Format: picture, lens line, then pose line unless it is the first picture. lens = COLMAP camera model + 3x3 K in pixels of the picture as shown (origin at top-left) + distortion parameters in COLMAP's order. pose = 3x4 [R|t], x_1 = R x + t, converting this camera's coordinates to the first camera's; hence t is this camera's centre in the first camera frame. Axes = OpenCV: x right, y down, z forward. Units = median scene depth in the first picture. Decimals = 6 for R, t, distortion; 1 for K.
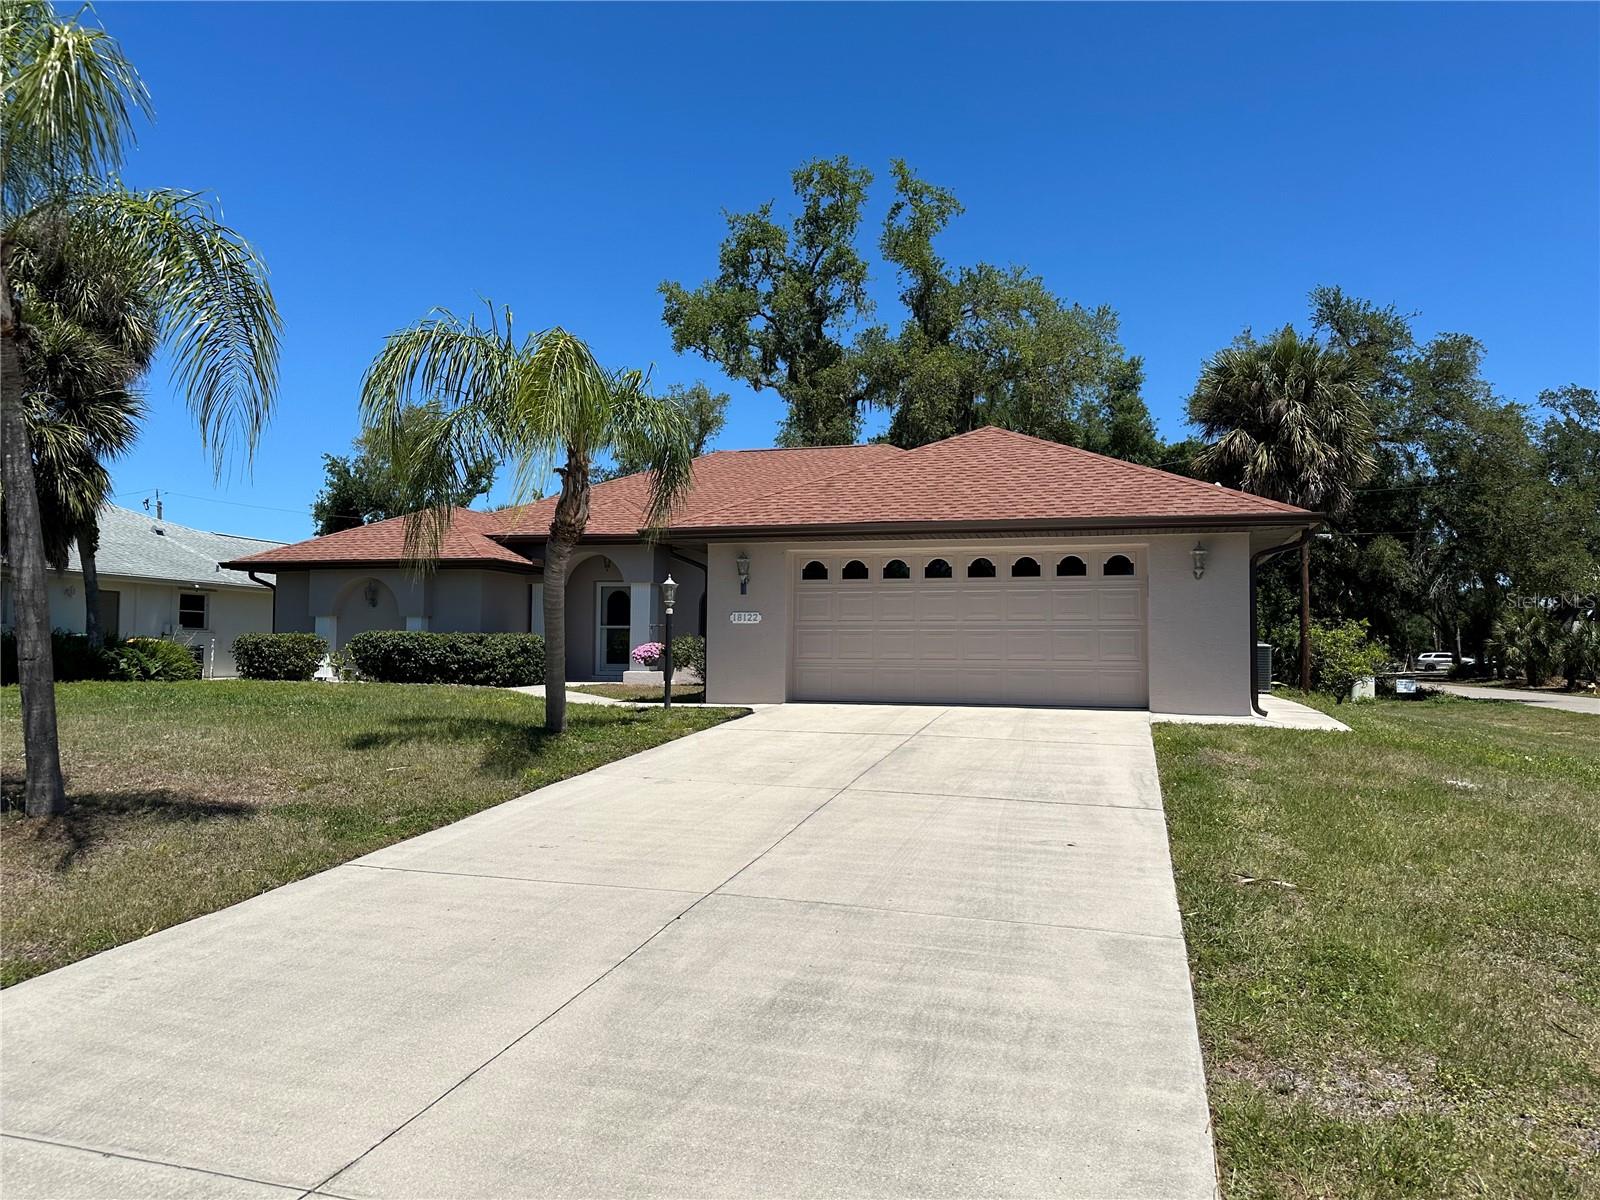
lens RADIAL K [[1131.1, 0, 824.2], [0, 1131.1, 596.7], [0, 0, 1]] dist [0.066309, -0.075799]
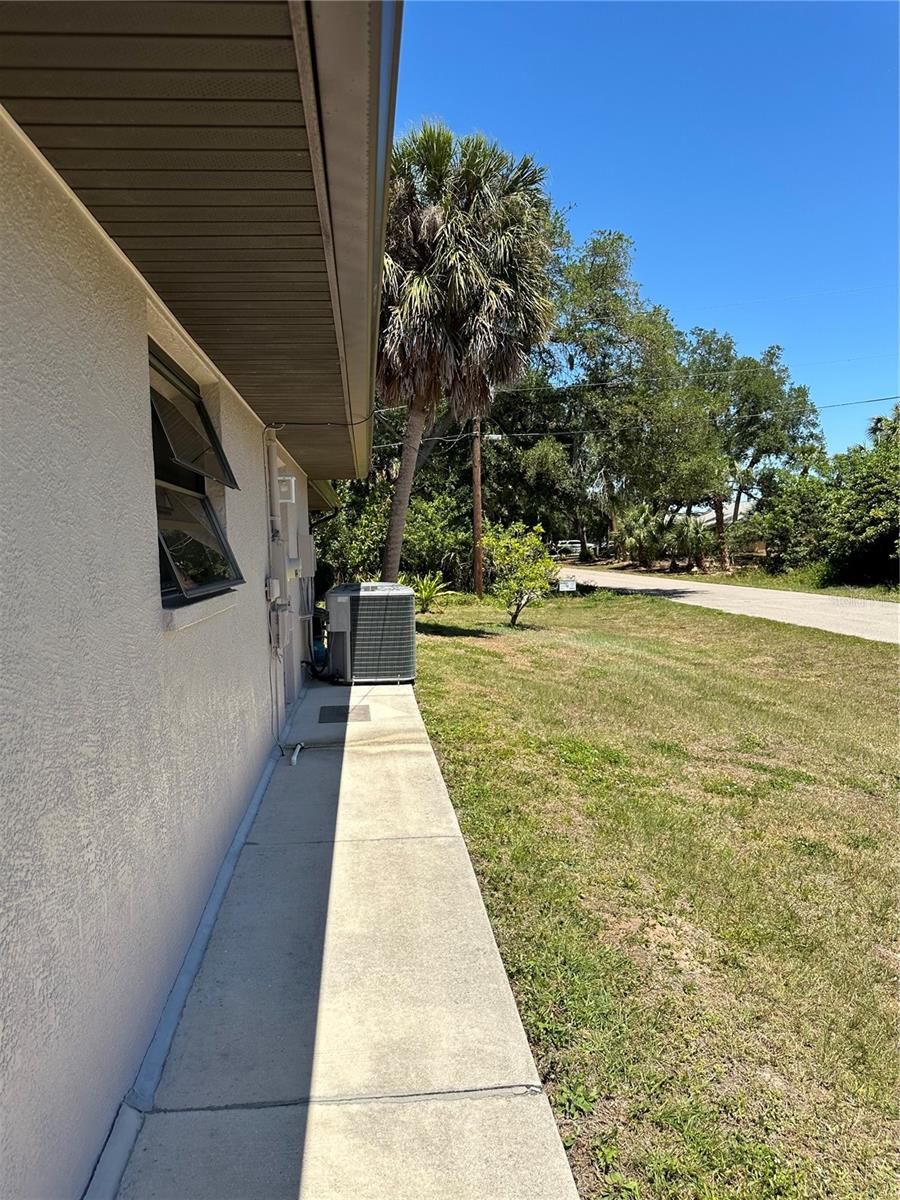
lens RADIAL K [[848.3, 0, 450.1], [0, 848.3, 603.1], [0, 0, 1]] dist [0.066309, -0.075799]
pose [[0.934756, -0.057001, 0.350687, 0.132848], [0.015320, 0.992595, 0.120504, 0.000228], [-0.354959, -0.107270, 0.928707, 0.307163]]
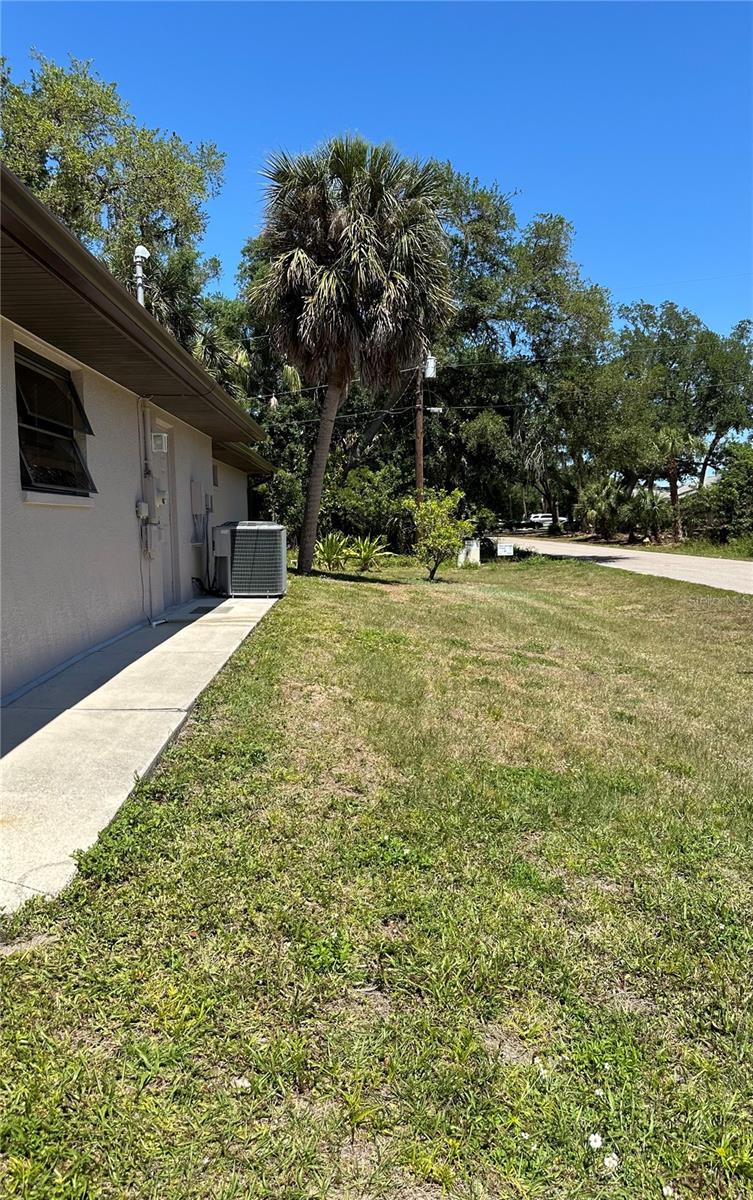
lens RADIAL K [[847.8, 0, 373.7], [0, 847.8, 604.9], [0, 0, 1]] dist [0.024867, -0.009758]
pose [[0.958353, -0.052270, 0.280764, 0.147904], [0.009844, 0.988570, 0.150441, 0.006151], [-0.285418, -0.141411, 0.947913, 0.242436]]
